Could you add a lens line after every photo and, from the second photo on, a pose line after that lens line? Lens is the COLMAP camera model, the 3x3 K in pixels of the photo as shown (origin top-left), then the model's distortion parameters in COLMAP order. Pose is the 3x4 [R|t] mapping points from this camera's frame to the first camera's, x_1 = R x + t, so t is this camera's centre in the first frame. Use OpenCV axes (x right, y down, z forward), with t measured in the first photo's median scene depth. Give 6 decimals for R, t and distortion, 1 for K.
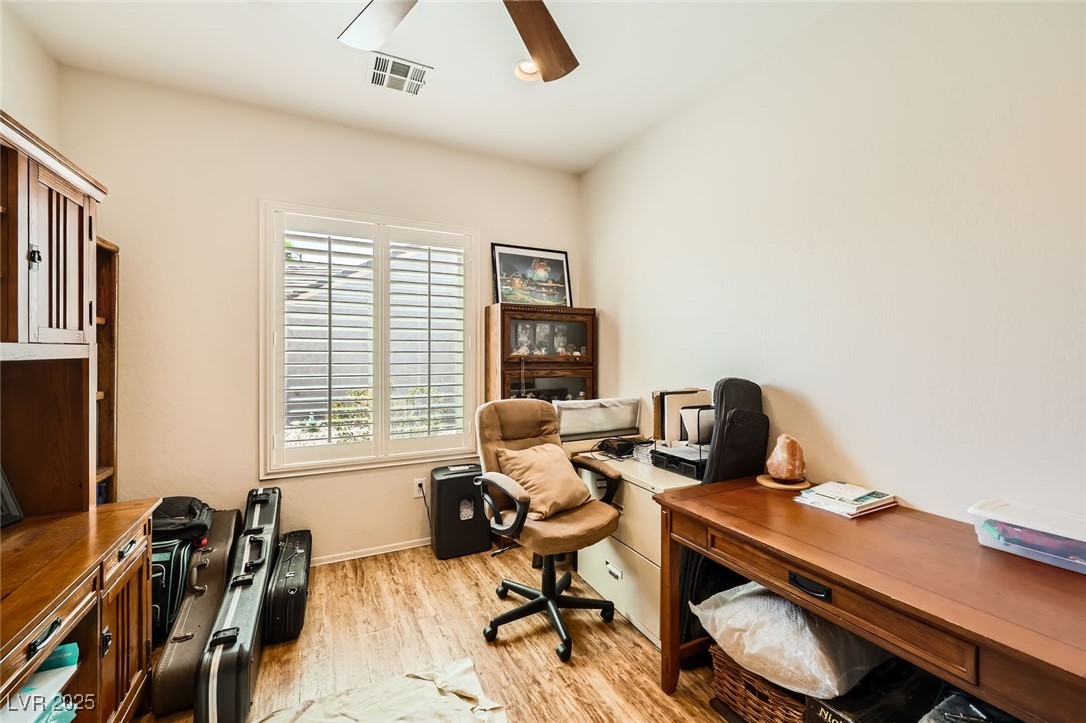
lens RADIAL K [[451.8, 0, 544.1], [0, 451.8, 356.0], [0, 0, 1]] dist [-0.001691, -0.002929]
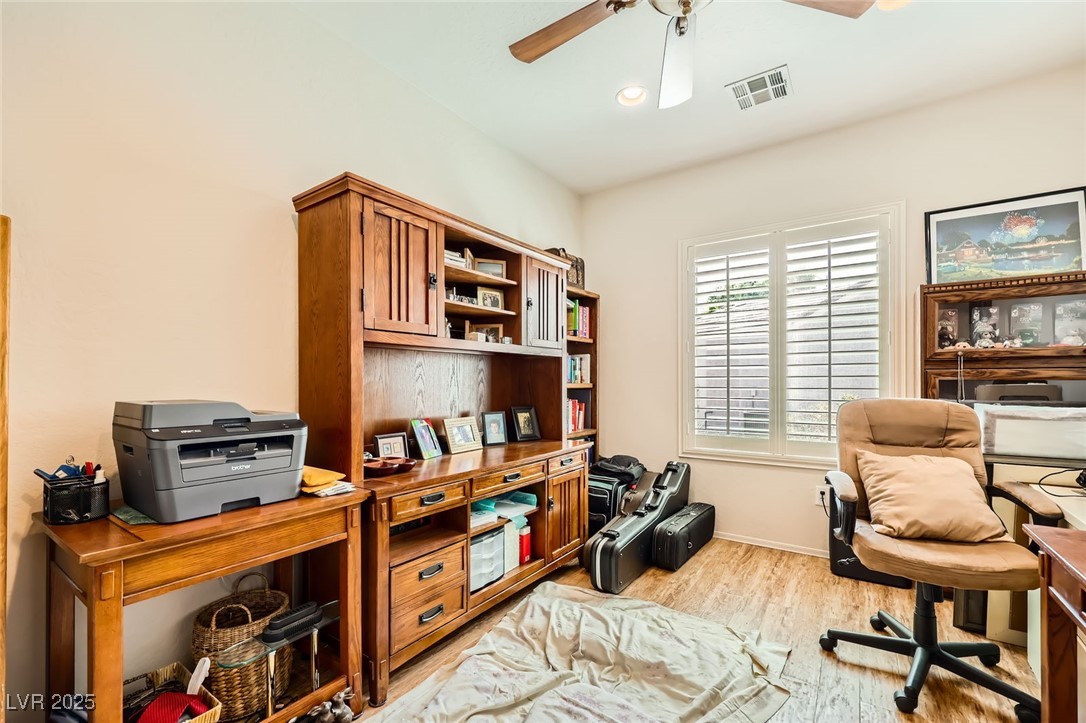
lens RADIAL K [[451.9, 0, 544.5], [0, 451.9, 382.6], [0, 0, 1]] dist [-0.000112, 0.000031]
pose [[0.480306, -0.001980, -0.877099, 0.379442], [-0.001620, 0.999994, -0.003145, 0.078291], [0.877100, 0.002931, 0.480300, 0.040318]]
